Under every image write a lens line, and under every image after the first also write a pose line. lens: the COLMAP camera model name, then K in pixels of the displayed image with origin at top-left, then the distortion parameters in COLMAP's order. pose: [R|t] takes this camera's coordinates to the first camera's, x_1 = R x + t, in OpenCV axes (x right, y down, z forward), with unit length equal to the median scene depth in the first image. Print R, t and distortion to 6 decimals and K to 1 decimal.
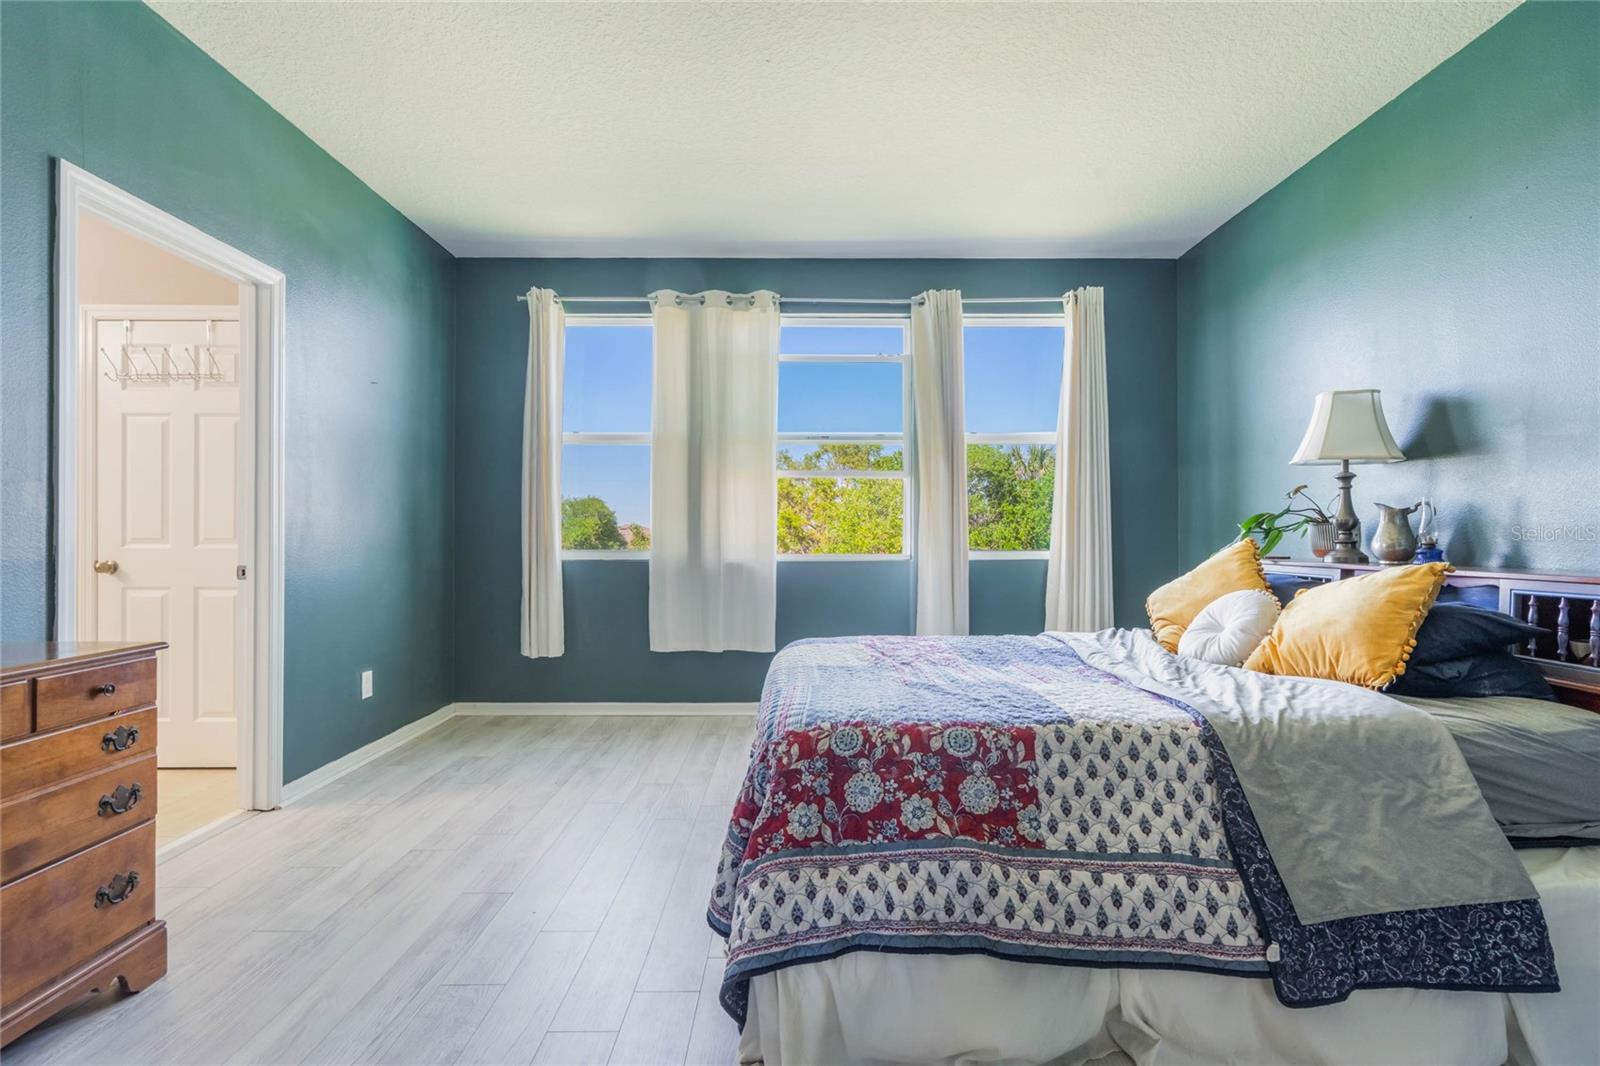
lens RADIAL K [[747.7, 0, 727.2], [0, 747.7, 530.6], [0, 0, 1]] dist [-0.002883, 0.001138]
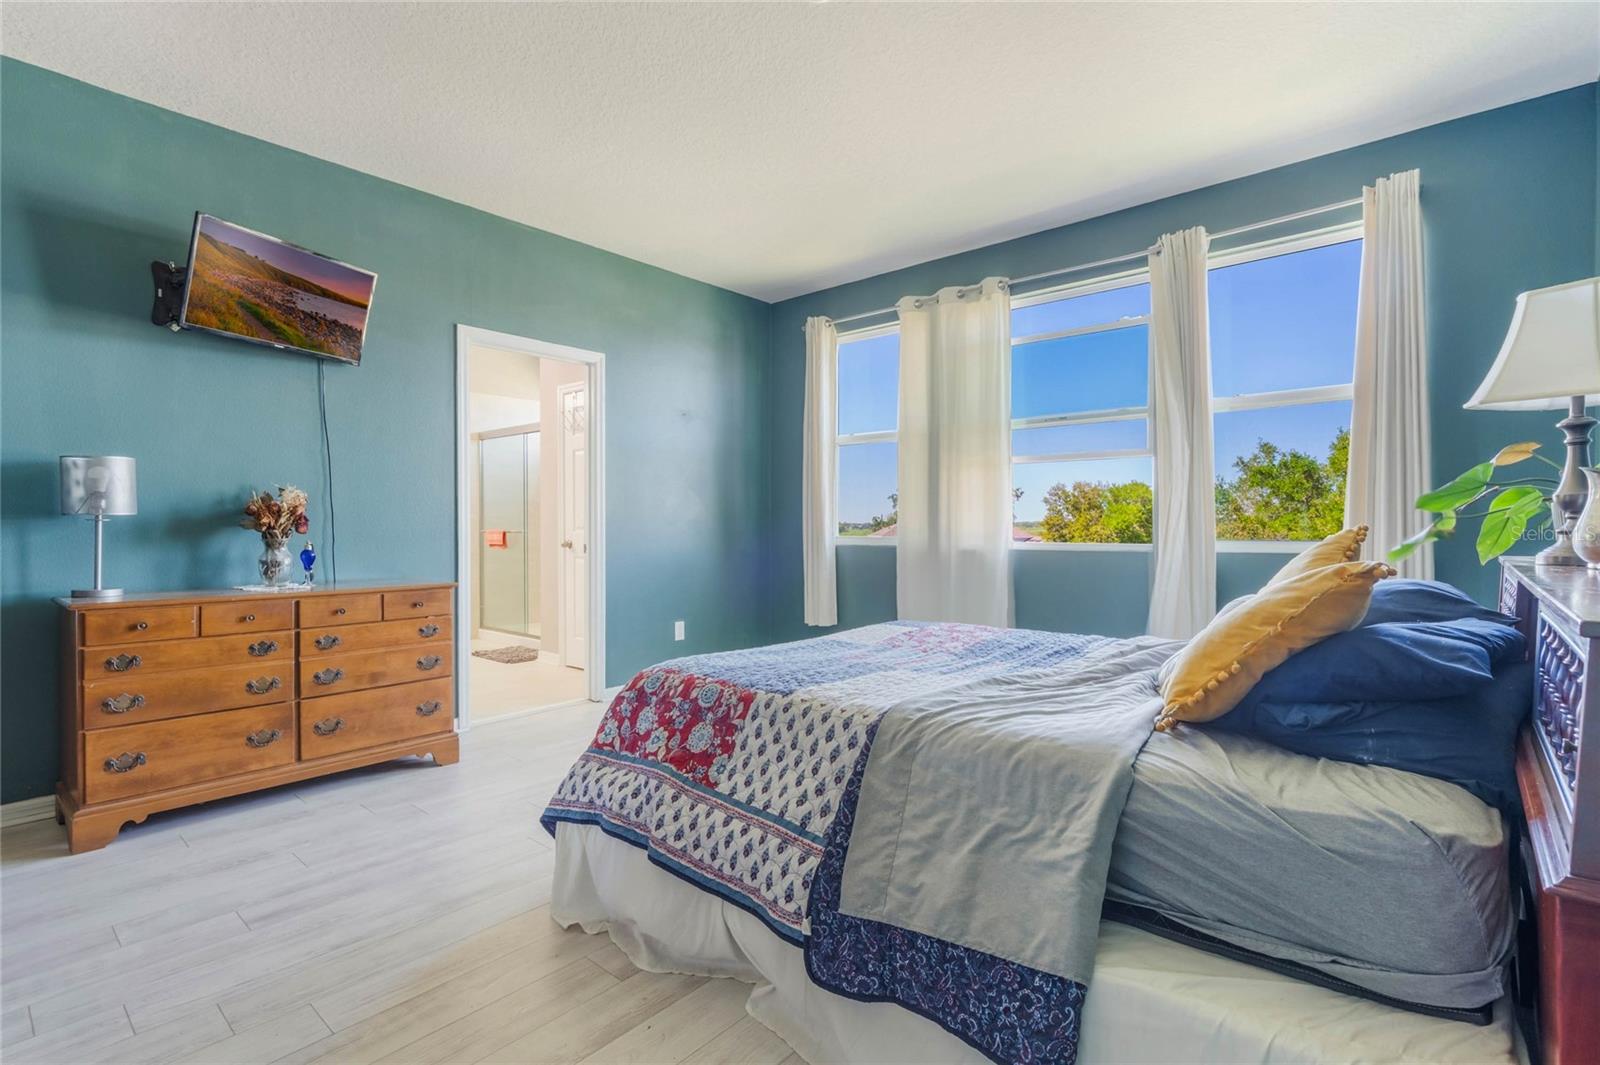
lens RADIAL K [[747.7, 0, 803.3], [0, 747.7, 529.8], [0, 0, 1]] dist [-0.002883, 0.001138]
pose [[0.751643, 0.001733, -0.659568, 1.241072], [0.008474, 0.999889, 0.012285, 0.001470], [0.659516, -0.014823, 0.751544, 0.197789]]
